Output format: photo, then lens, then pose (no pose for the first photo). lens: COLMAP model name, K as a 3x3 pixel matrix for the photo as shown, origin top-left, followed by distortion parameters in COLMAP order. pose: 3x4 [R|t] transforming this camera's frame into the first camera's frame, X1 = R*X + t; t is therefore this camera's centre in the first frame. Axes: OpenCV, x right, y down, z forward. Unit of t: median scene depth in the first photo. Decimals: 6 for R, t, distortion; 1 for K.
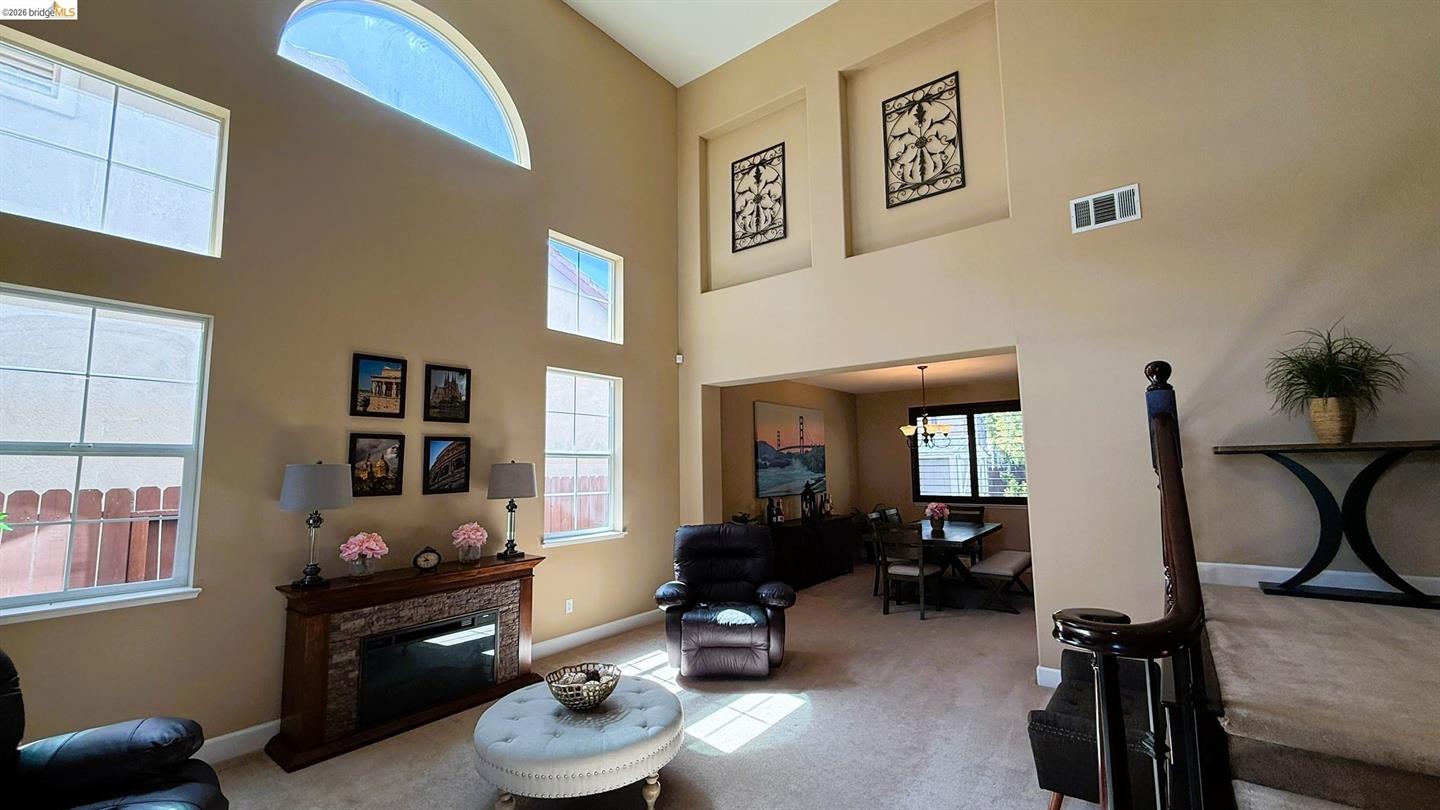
lens RADIAL K [[577.4, 0, 720.3], [0, 577.4, 408.2], [0, 0, 1]] dist [-0.001768, 0.000457]
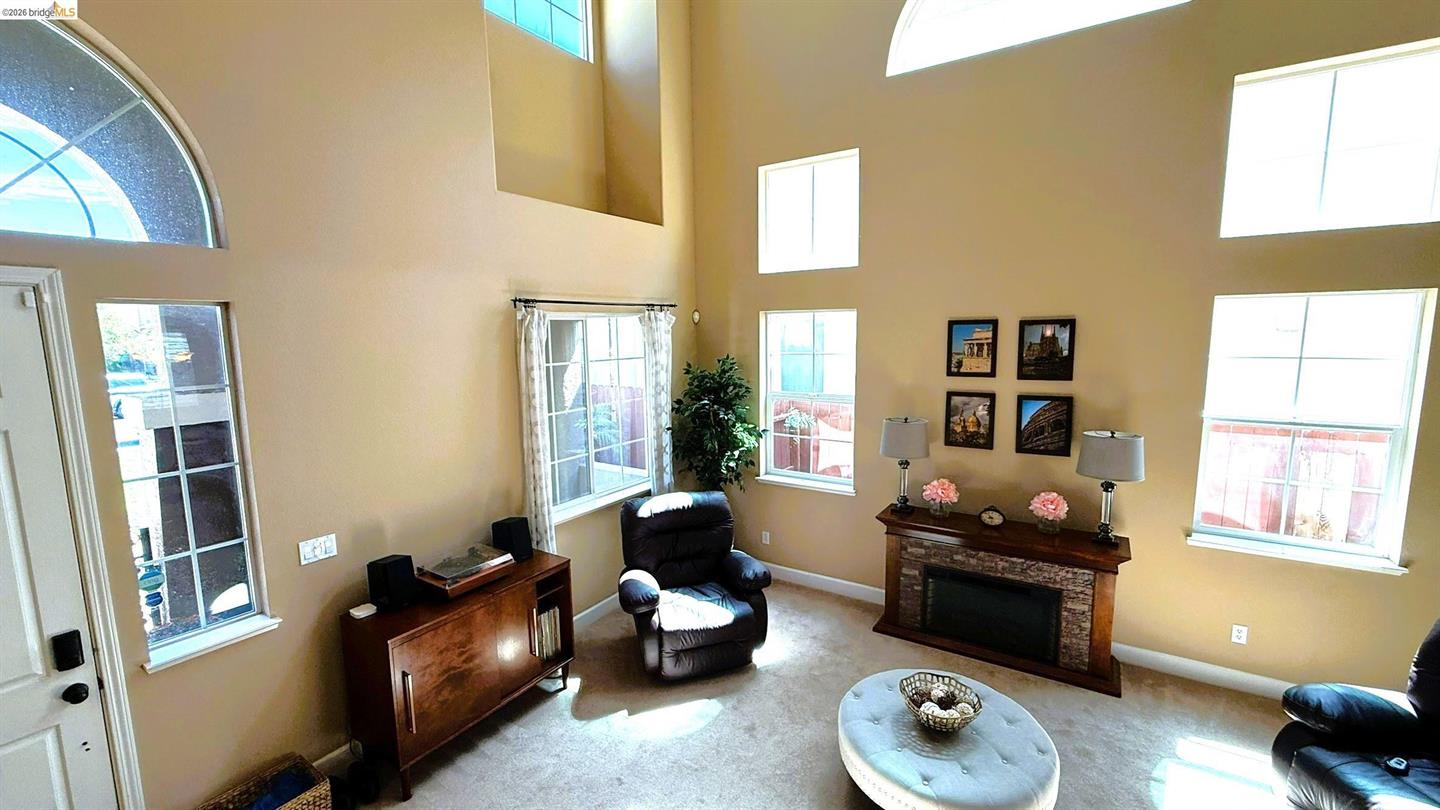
lens RADIAL K [[577.4, 0, 722.3], [0, 577.4, 408.5], [0, 0, 1]] dist [-0.001768, 0.000457]
pose [[0.082225, 0.143257, -0.986264, 0.420362], [0.114374, 0.981720, 0.152133, -0.135305], [0.990029, -0.125312, 0.064337, 0.430218]]
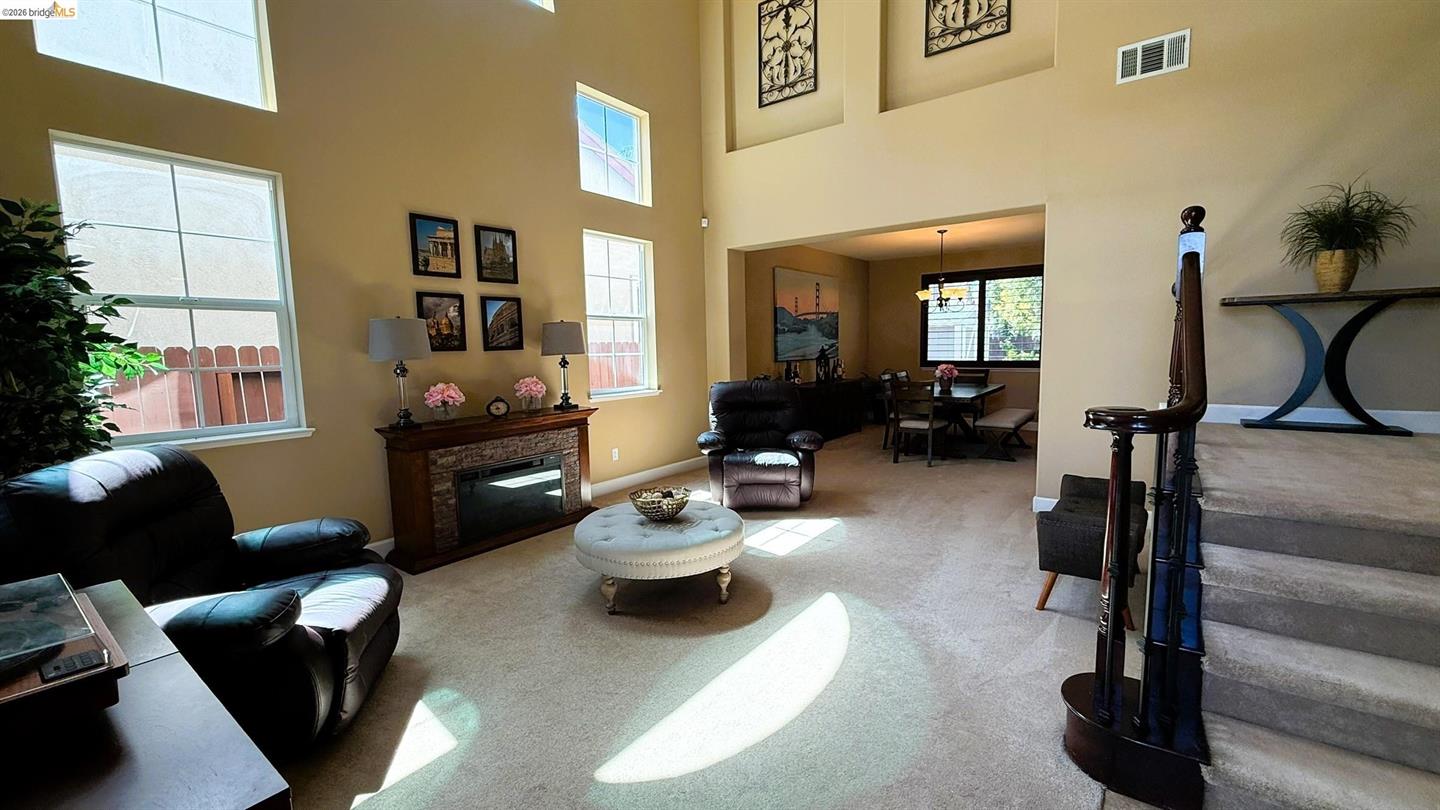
lens RADIAL K [[577.4, 0, 720.6], [0, 577.4, 407.8], [0, 0, 1]] dist [-0.001768, 0.000457]
pose [[0.999940, -0.006957, 0.008403, -0.082385], [0.005036, 0.977673, 0.210071, 0.028803], [-0.009677, -0.210016, 0.977650, -0.079918]]
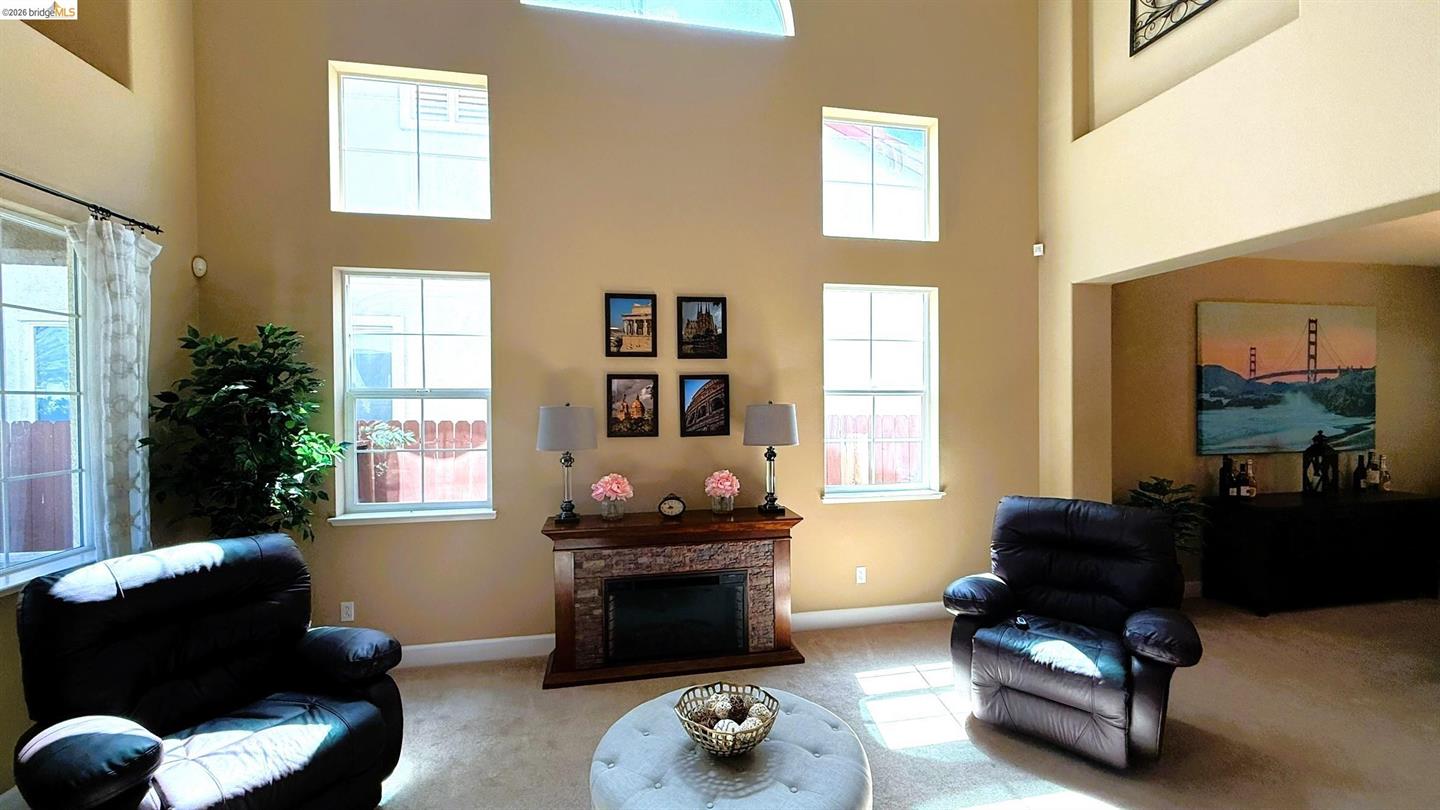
lens RADIAL K [[577.4, 0, 720.7], [0, 577.4, 408.5], [0, 0, 1]] dist [-0.001768, 0.000457]
pose [[0.751975, 0.018397, -0.658935, 0.154037], [0.064404, 0.992778, 0.101216, 0.012105], [0.656038, -0.118550, 0.745359, 0.338259]]
